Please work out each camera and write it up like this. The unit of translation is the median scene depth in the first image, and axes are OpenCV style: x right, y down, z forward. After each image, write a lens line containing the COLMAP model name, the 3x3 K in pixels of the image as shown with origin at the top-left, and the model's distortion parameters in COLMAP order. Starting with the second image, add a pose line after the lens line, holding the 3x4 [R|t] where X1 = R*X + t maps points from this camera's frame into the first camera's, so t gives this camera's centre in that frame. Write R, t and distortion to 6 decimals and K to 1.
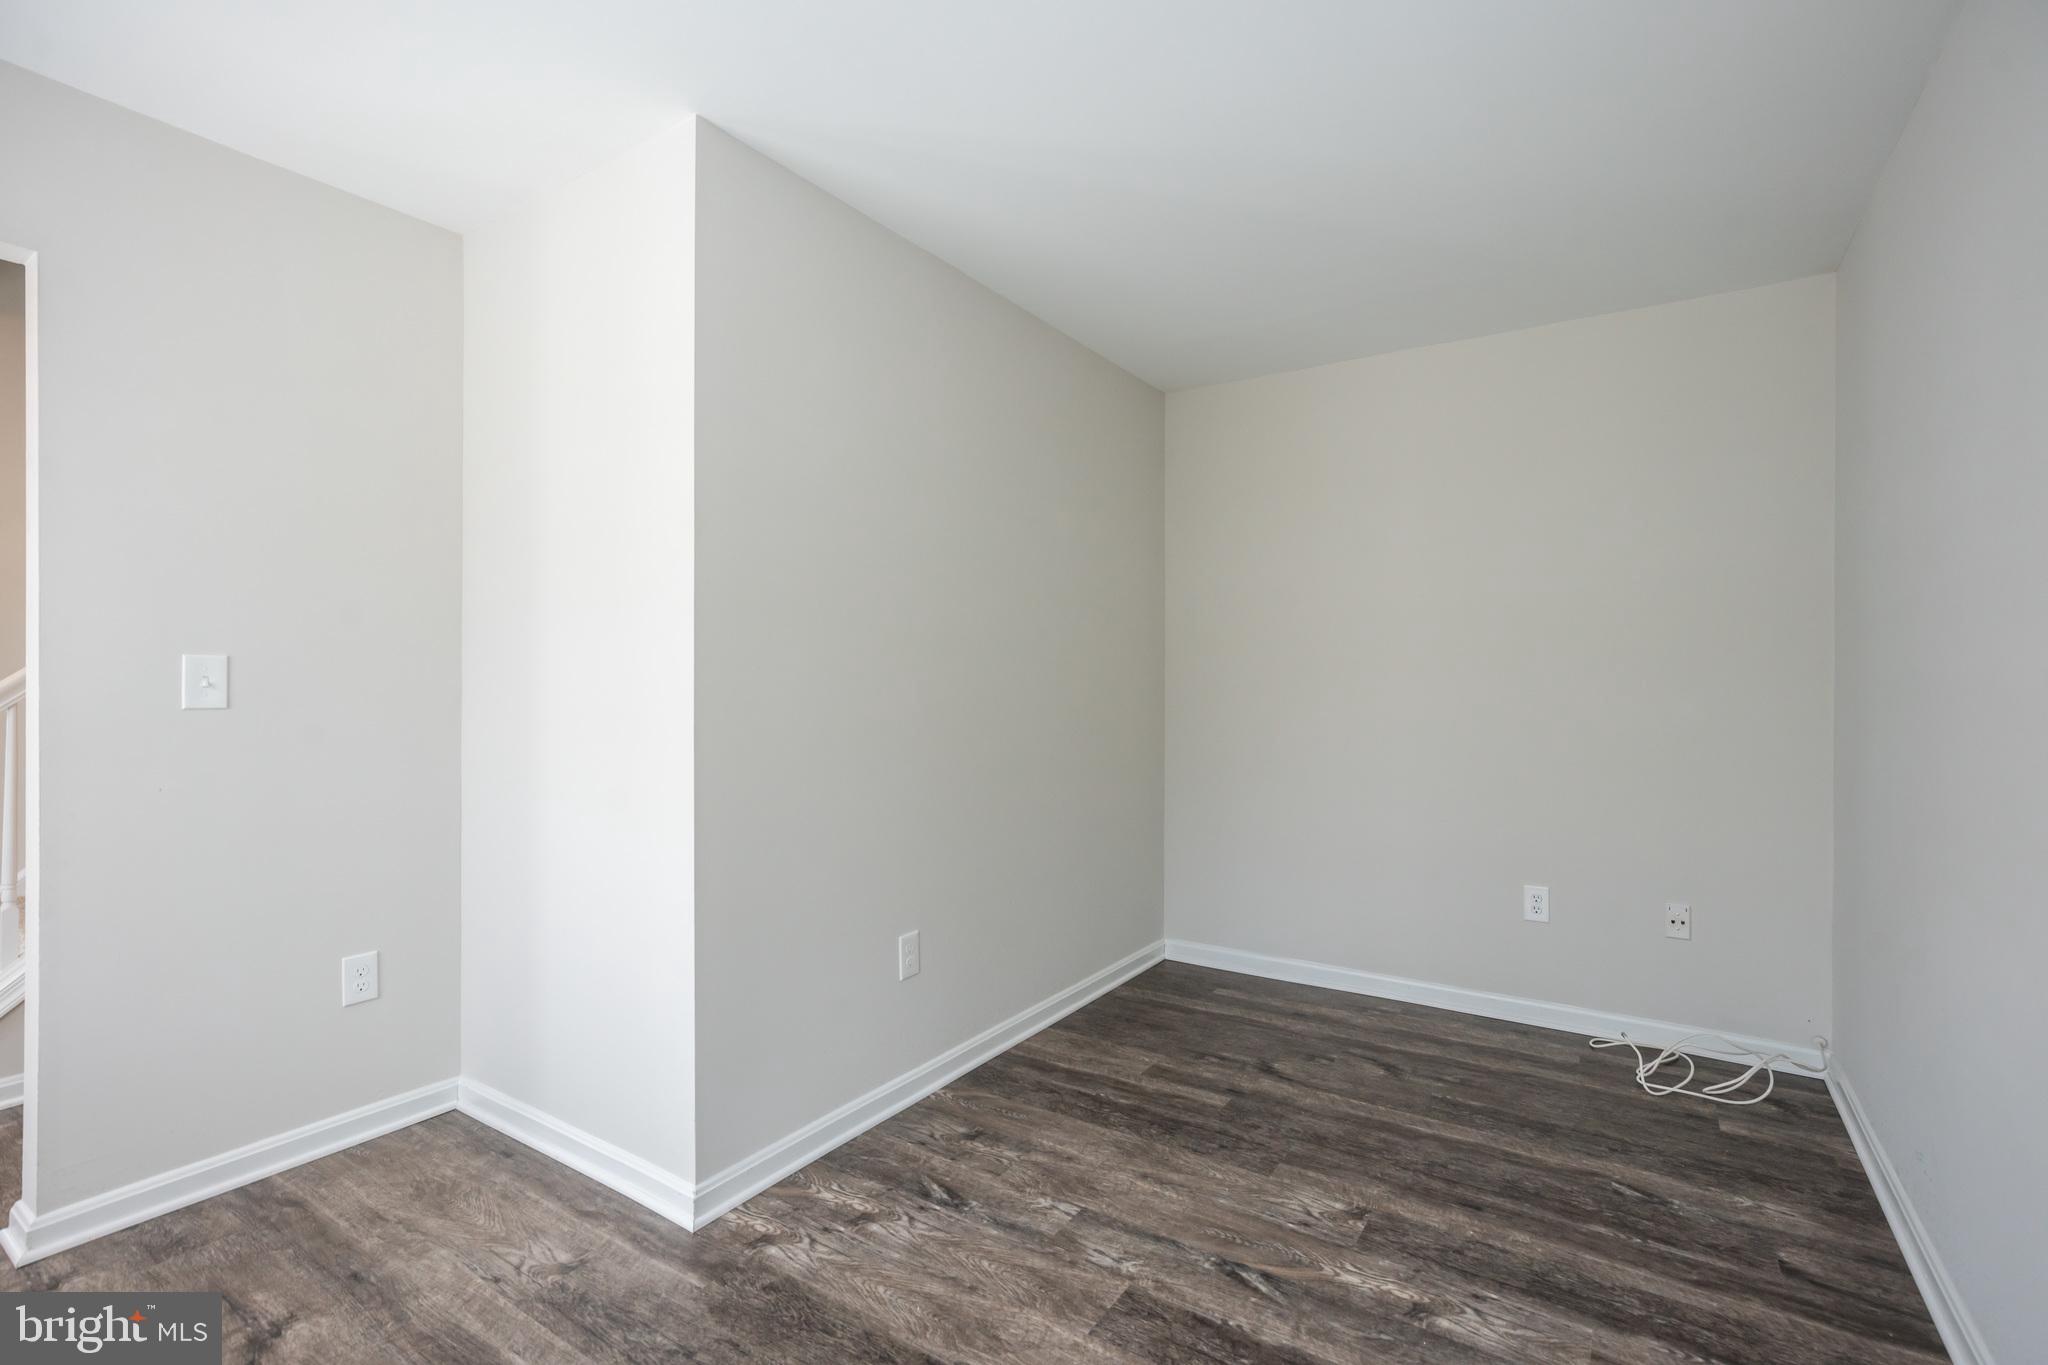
lens RADIAL K [[945.6, 0, 1032.8], [0, 945.6, 666.7], [0, 0, 1]] dist [-0.010802, 0.008136]
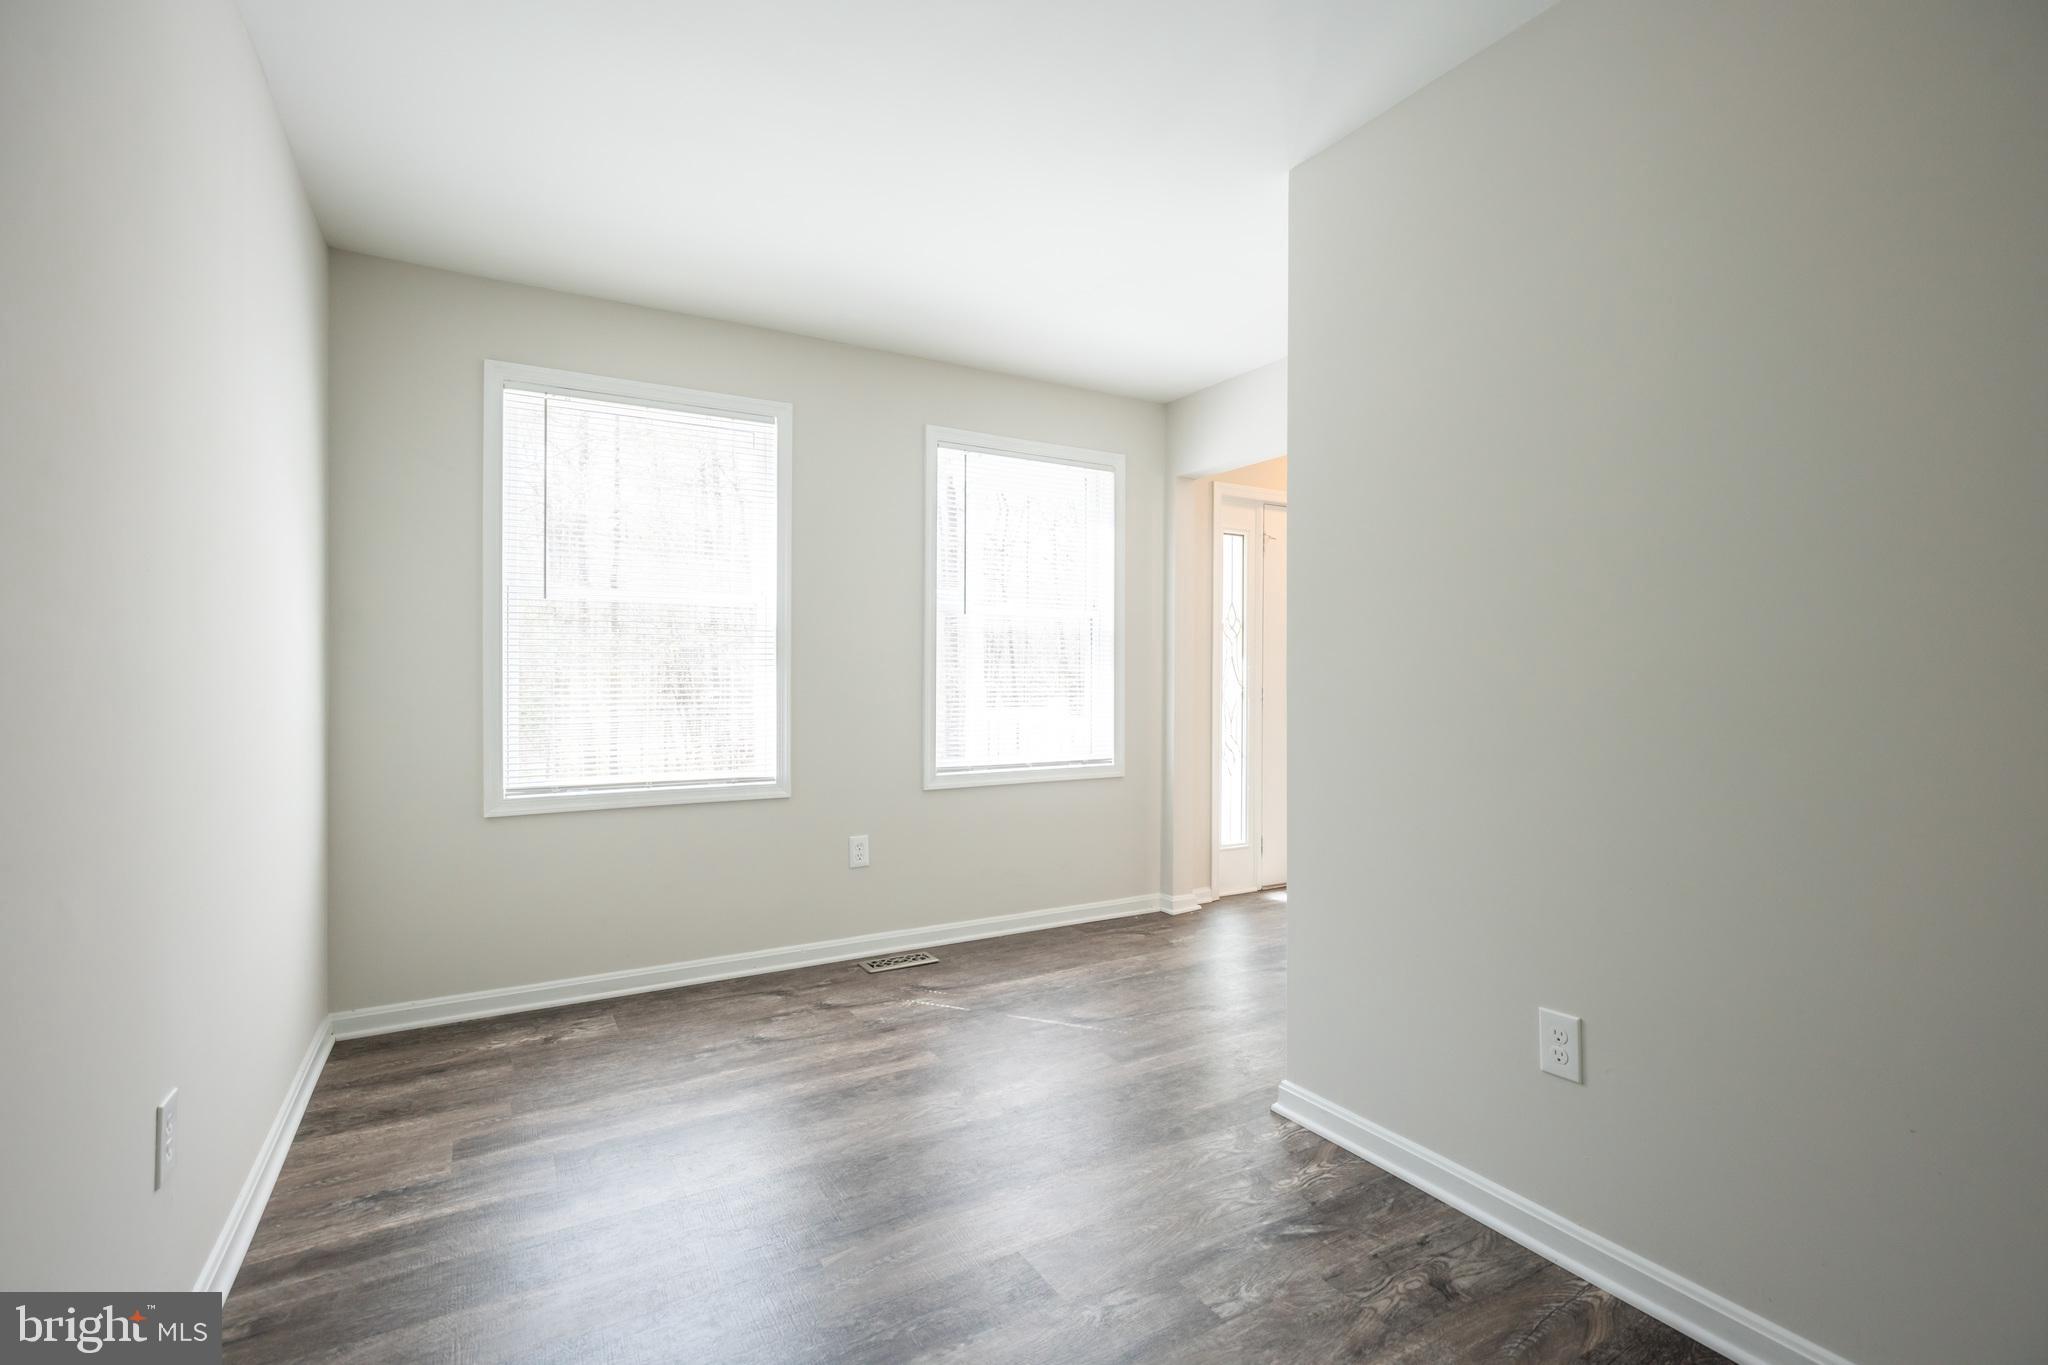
lens RADIAL K [[951.9, 0, 1027.6], [0, 951.9, 654.9], [0, 0, 1]] dist [-0.000936, 0.000182]
pose [[-0.448760, -0.021777, -0.893387, 0.789384], [0.005084, 0.999625, -0.026921, 0.048305], [0.893638, -0.016623, -0.448481, 1.153810]]
